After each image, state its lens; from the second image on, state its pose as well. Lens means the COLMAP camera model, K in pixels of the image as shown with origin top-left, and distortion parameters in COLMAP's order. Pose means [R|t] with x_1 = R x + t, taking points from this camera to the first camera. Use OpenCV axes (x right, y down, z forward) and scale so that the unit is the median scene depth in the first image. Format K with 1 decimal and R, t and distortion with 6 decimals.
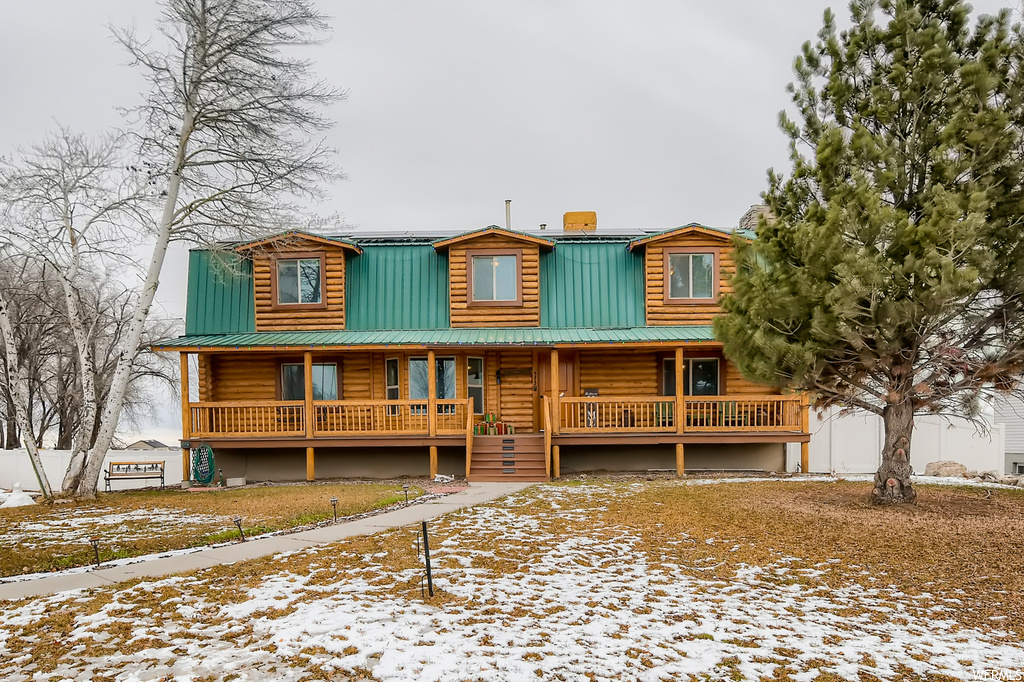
lens RADIAL K [[501.7, 0, 509.7], [0, 501.7, 341.2], [0, 0, 1]] dist [0.008571, -0.000252]
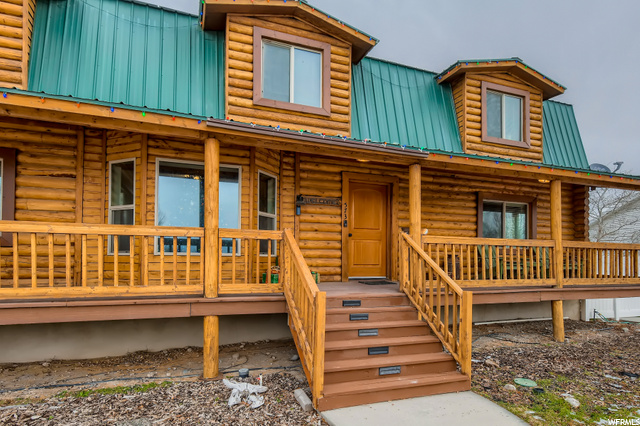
lens RADIAL K [[313.5, 0, 352.4], [0, 313.5, 229.6], [0, 0, 1]] dist [0.008571, -0.000252]
pose [[0.915752, 0.053125, 0.398216, -0.130488], [-0.084116, 0.994602, 0.060750, 0.072494], [-0.392839, -0.089128, 0.915278, 0.548312]]
